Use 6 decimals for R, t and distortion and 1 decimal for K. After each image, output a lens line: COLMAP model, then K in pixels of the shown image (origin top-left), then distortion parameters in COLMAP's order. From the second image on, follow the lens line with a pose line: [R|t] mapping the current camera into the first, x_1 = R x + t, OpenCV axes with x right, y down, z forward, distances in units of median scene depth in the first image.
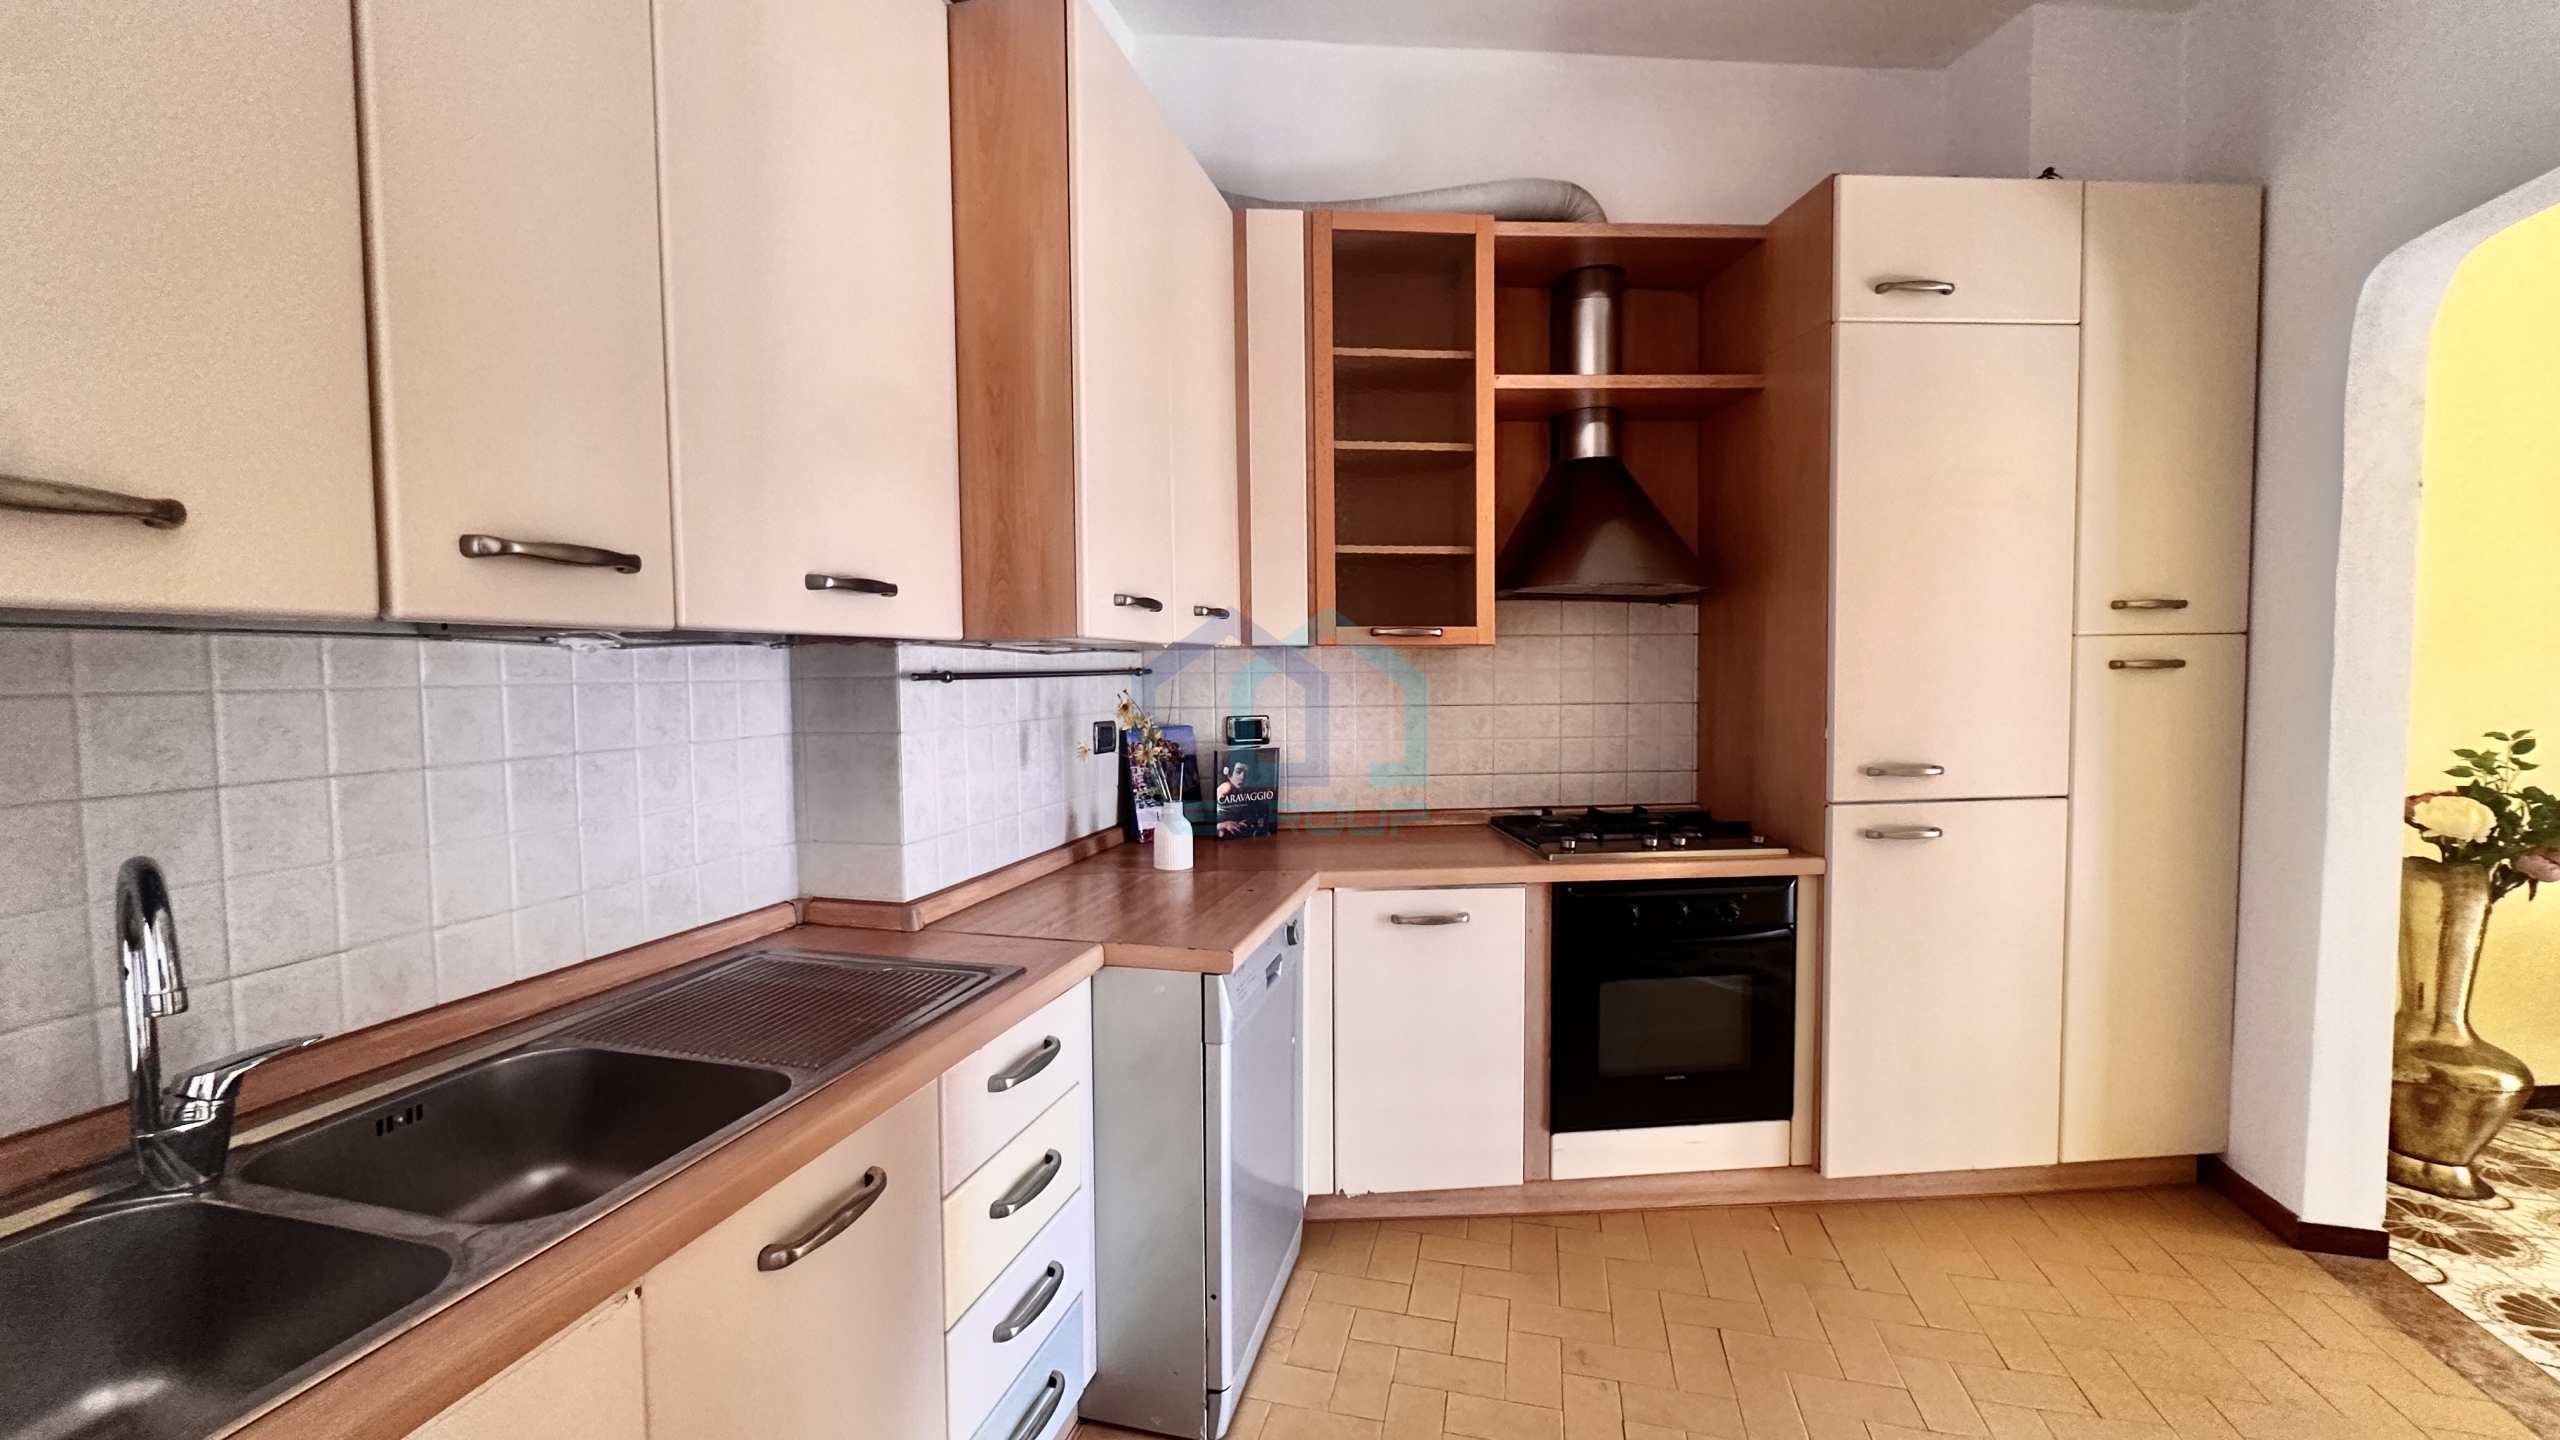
lens RADIAL K [[1027.3, 0, 1283.6], [0, 1027.3, 722.0], [0, 0, 1]] dist [0.001806, 0.000328]
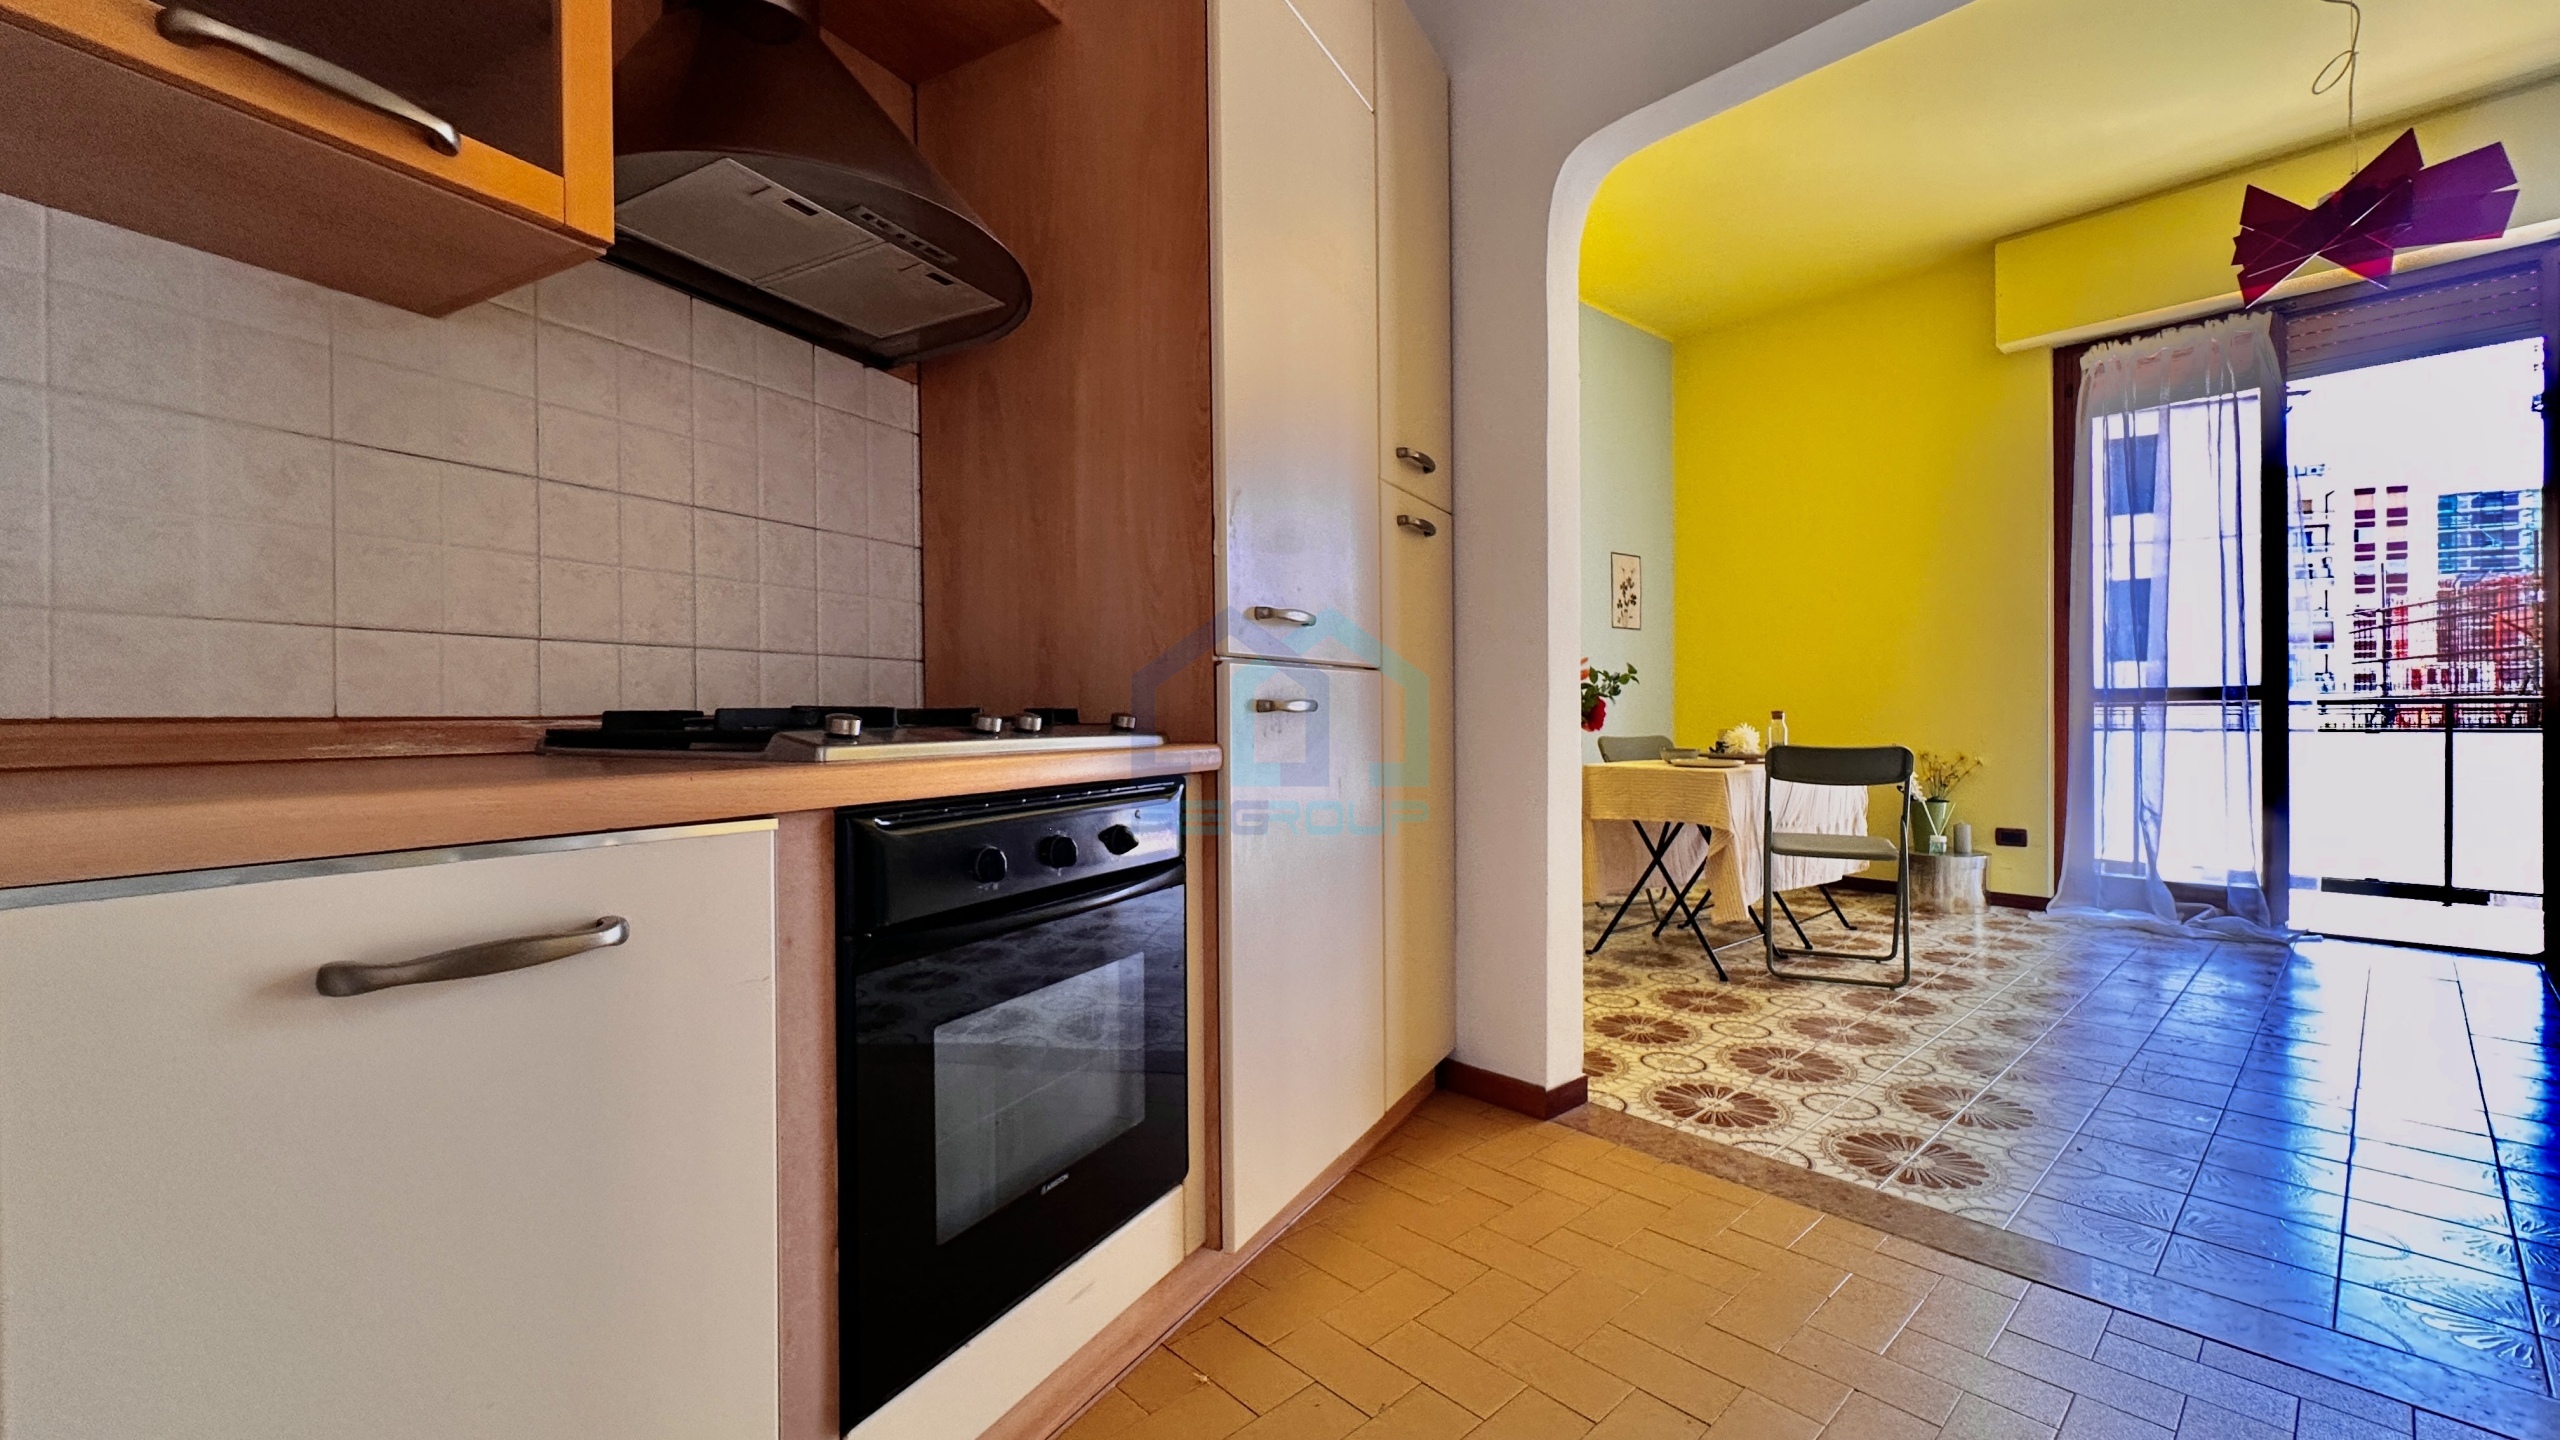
lens RADIAL K [[1027.3, 0, 1283.6], [0, 1027.3, 722.0], [0, 0, 1]] dist [0.001806, 0.000328]
pose [[0.551161, 0.001619, 0.834397, 0.018014], [0.040203, 0.998785, -0.028494, 0.137126], [-0.833430, 0.049250, 0.550426, 0.606994]]
